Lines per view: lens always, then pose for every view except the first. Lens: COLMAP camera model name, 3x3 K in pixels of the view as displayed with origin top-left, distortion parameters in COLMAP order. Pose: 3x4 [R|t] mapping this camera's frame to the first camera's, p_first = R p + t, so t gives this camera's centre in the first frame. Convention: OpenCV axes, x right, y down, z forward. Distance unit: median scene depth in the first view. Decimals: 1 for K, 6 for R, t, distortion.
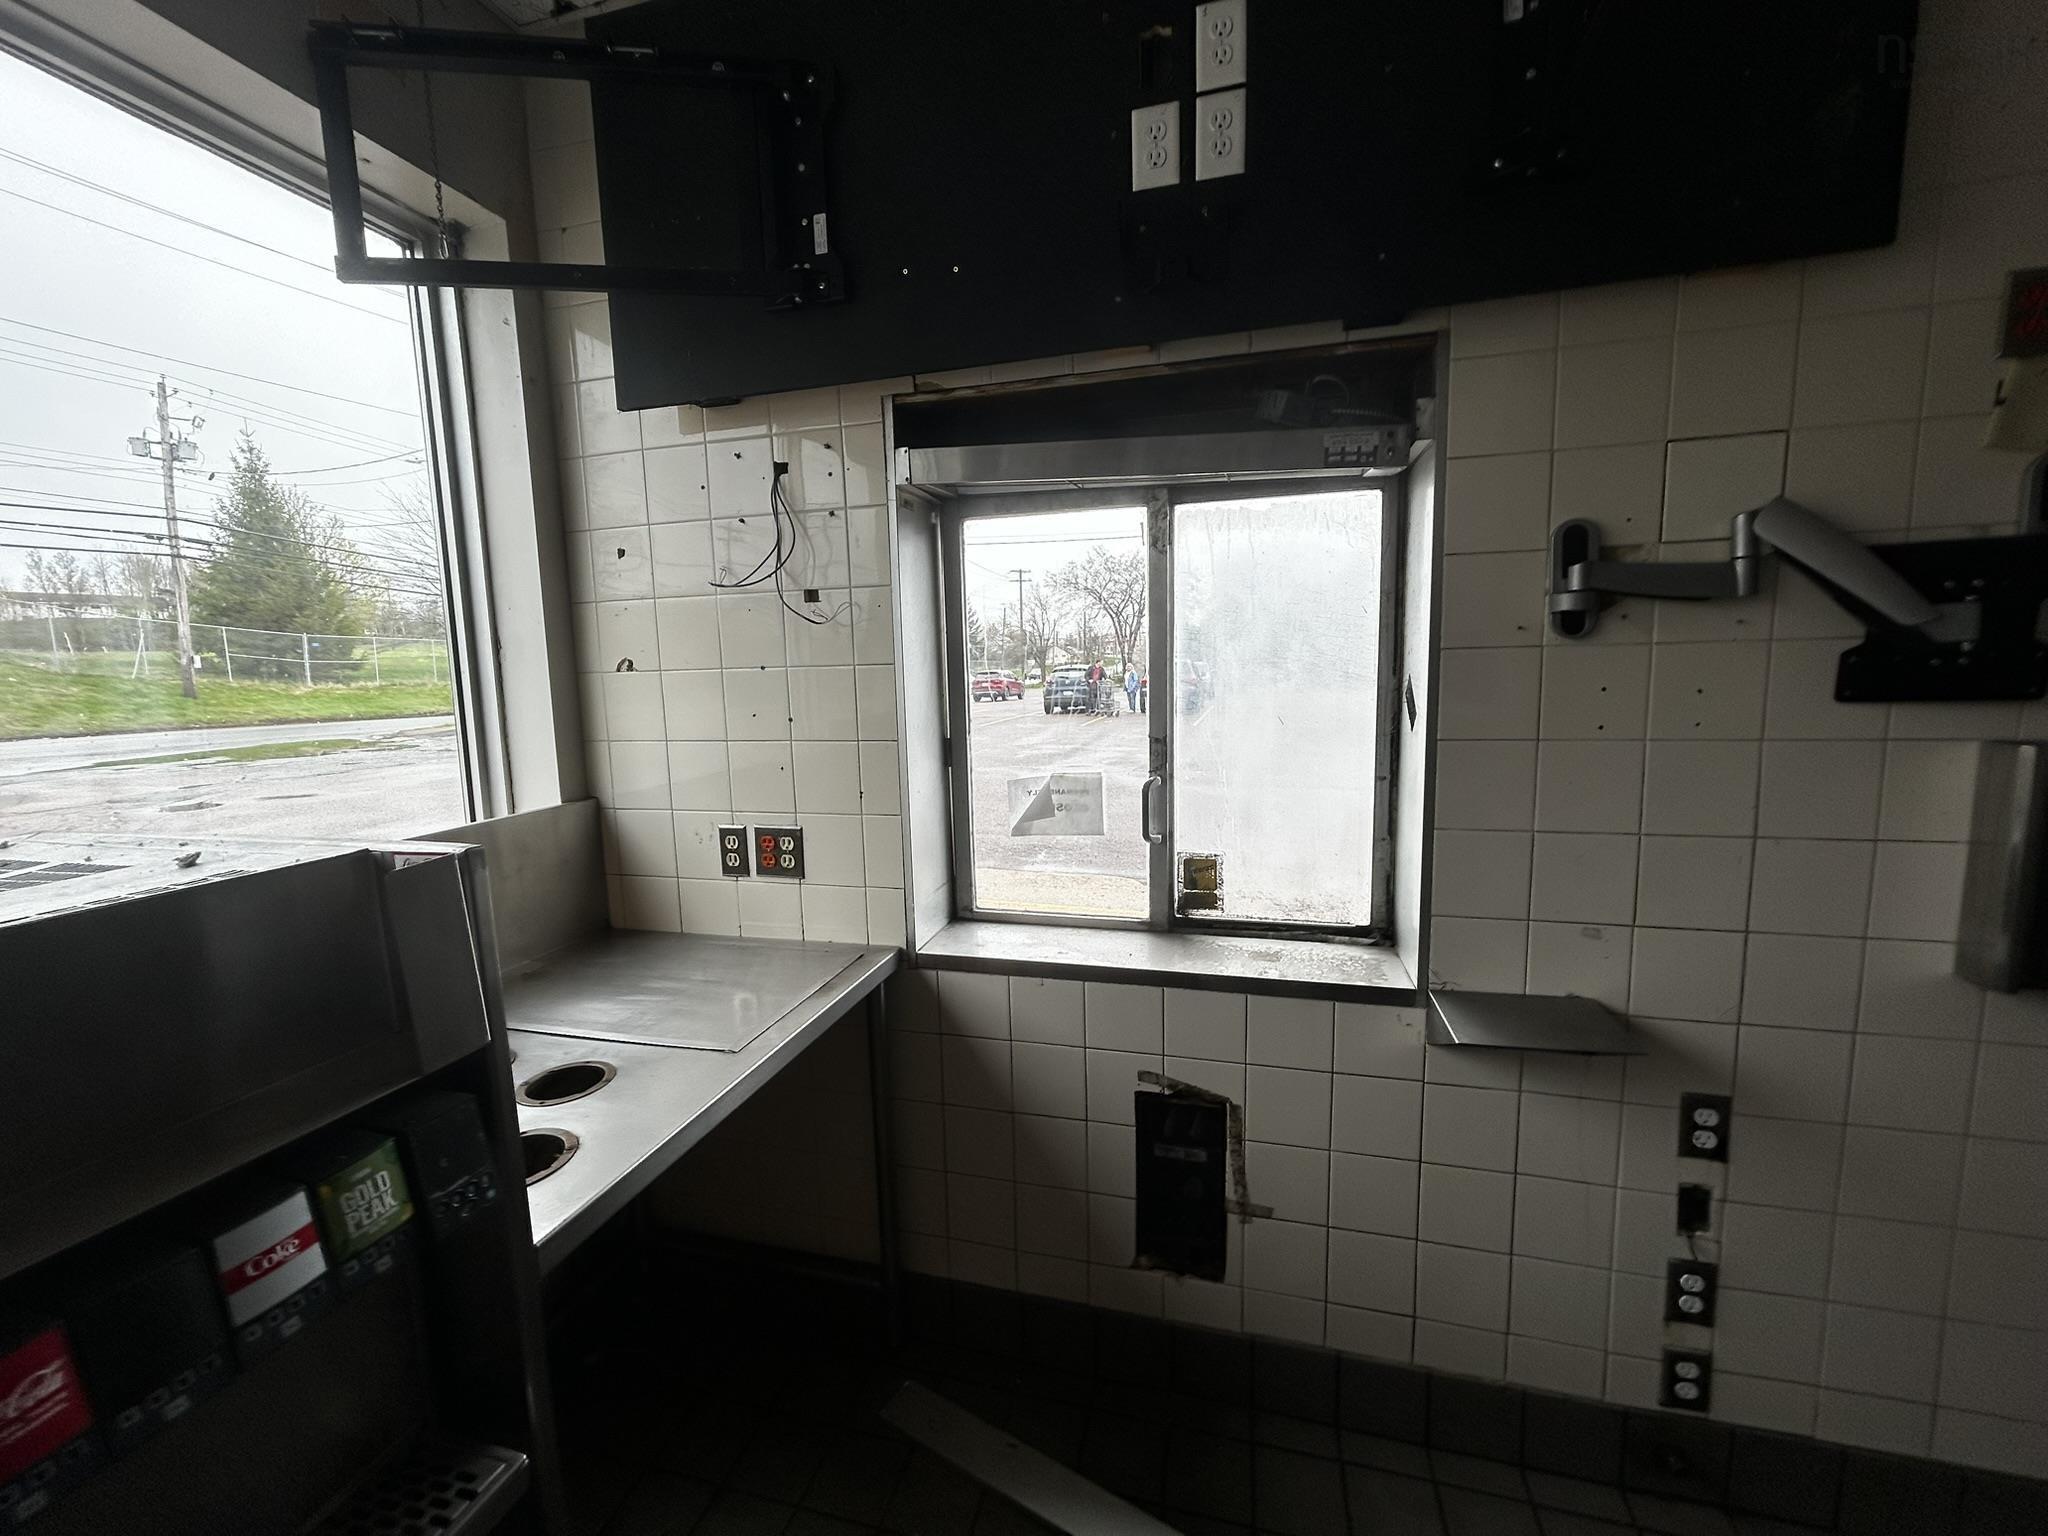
lens RADIAL K [[819.5, 0, 1024.0], [0, 819.5, 768.0], [0, 0, 1]] dist [-0.000356, 0.000117]
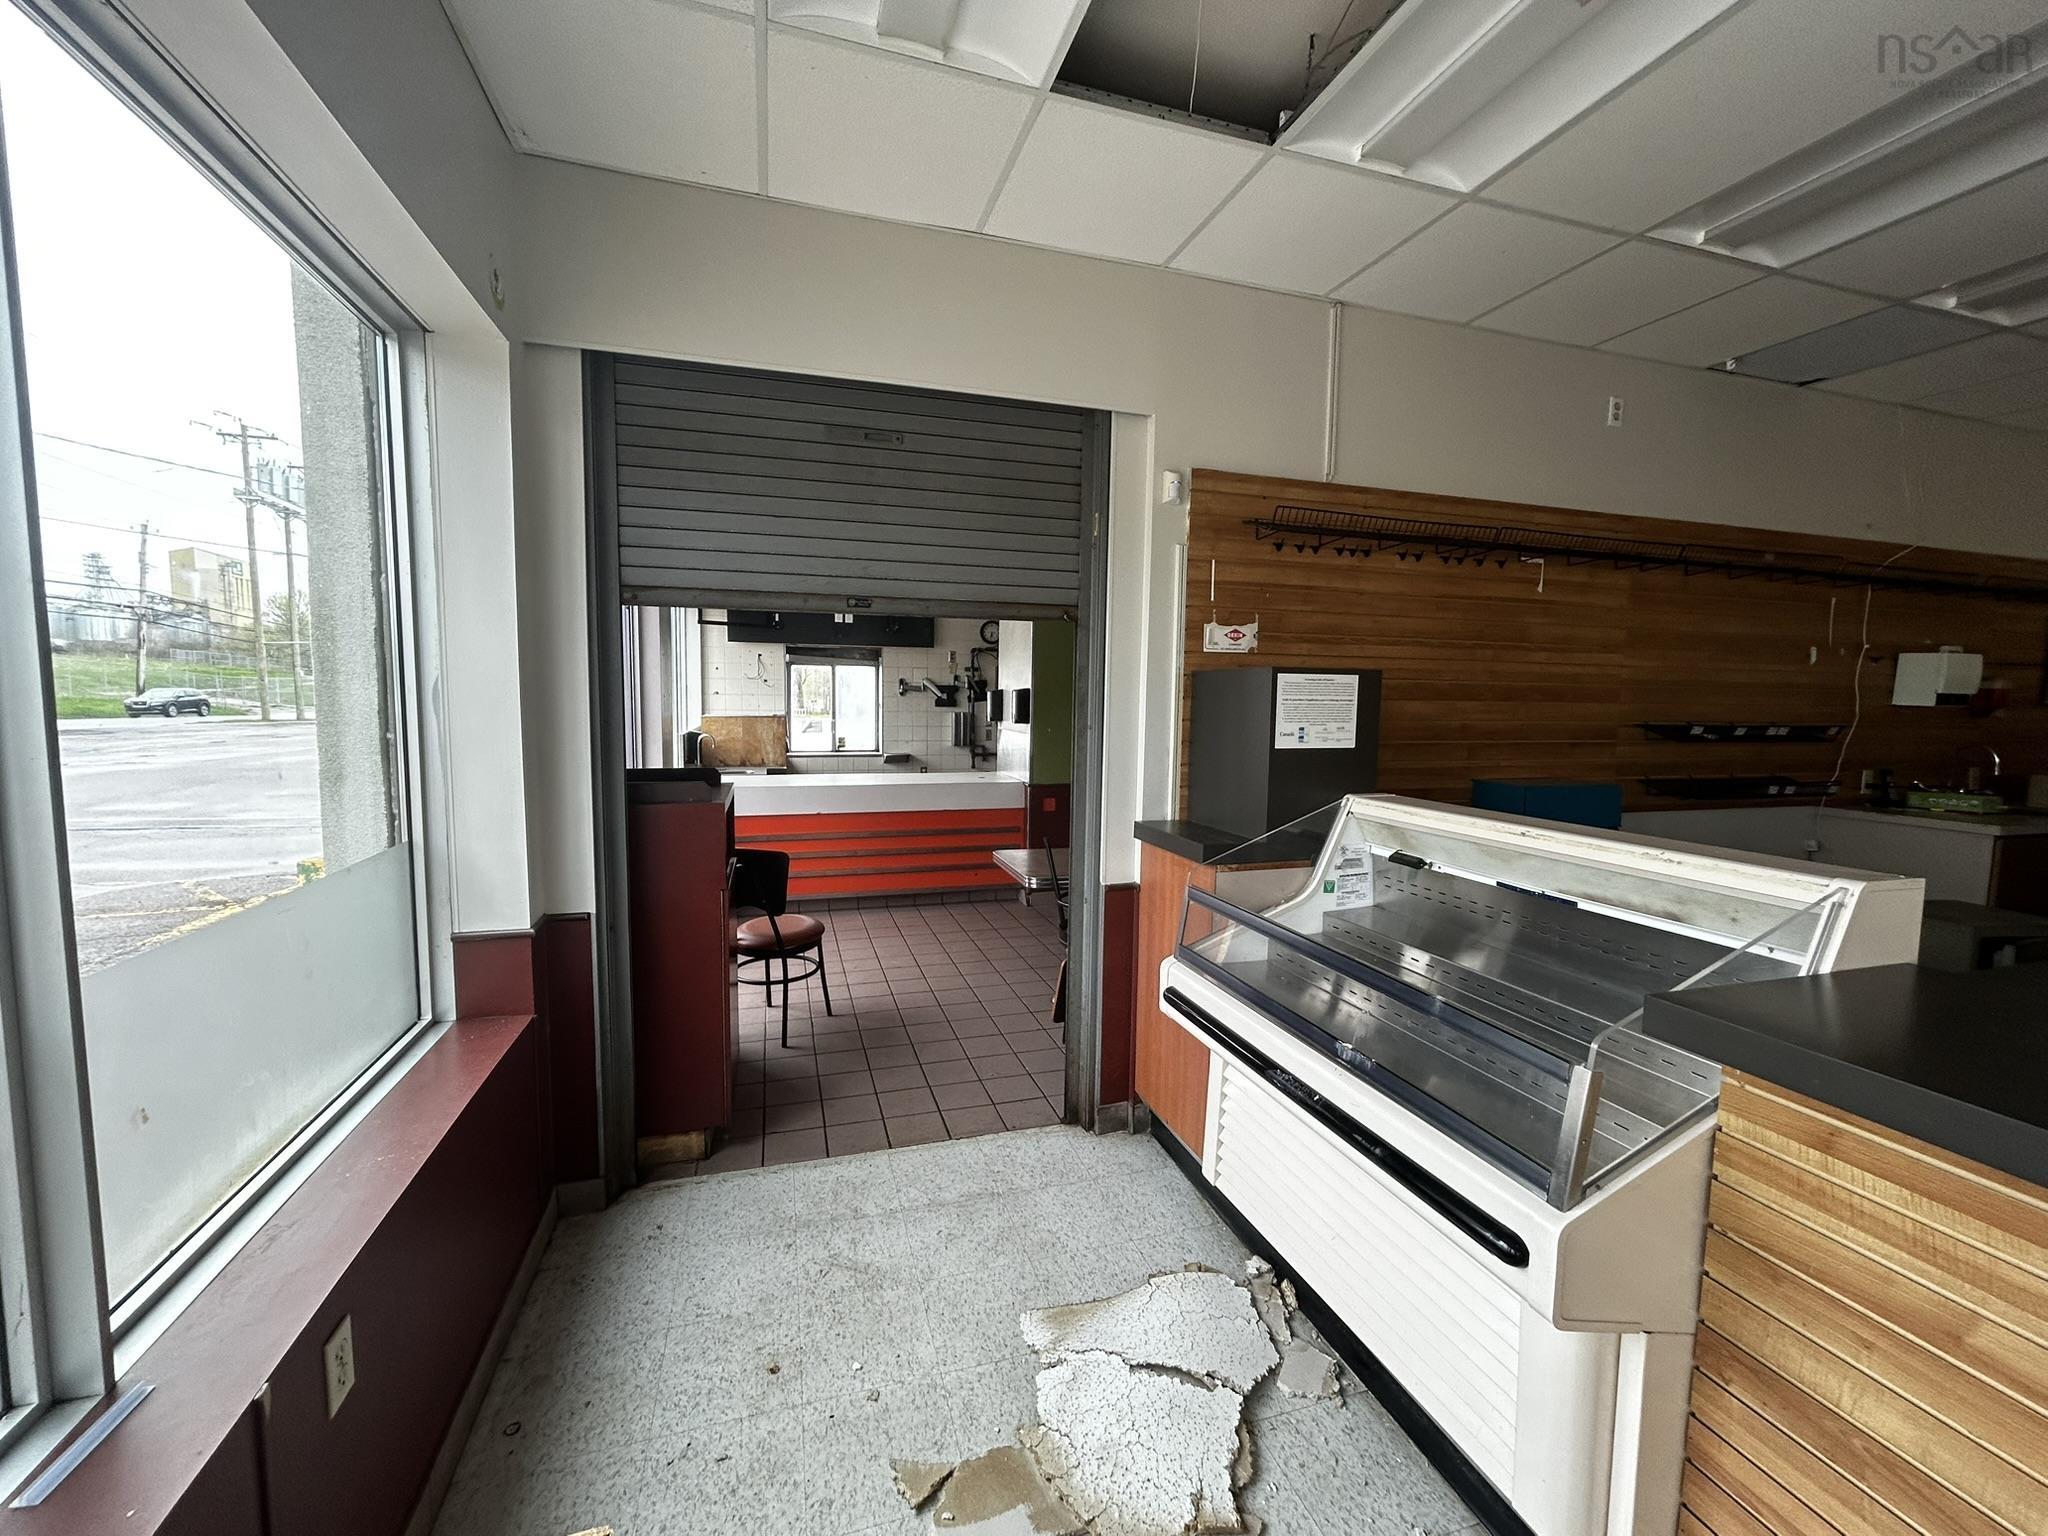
lens RADIAL K [[819.5, 0, 1024.0], [0, 819.5, 768.0], [0, 0, 1]] dist [-0.000356, 0.000117]
pose [[0.845632, -0.009141, 0.533688, -1.639668], [0.028756, 0.999181, -0.028451, 0.515787], [-0.532991, 0.039406, 0.845203, -4.116941]]
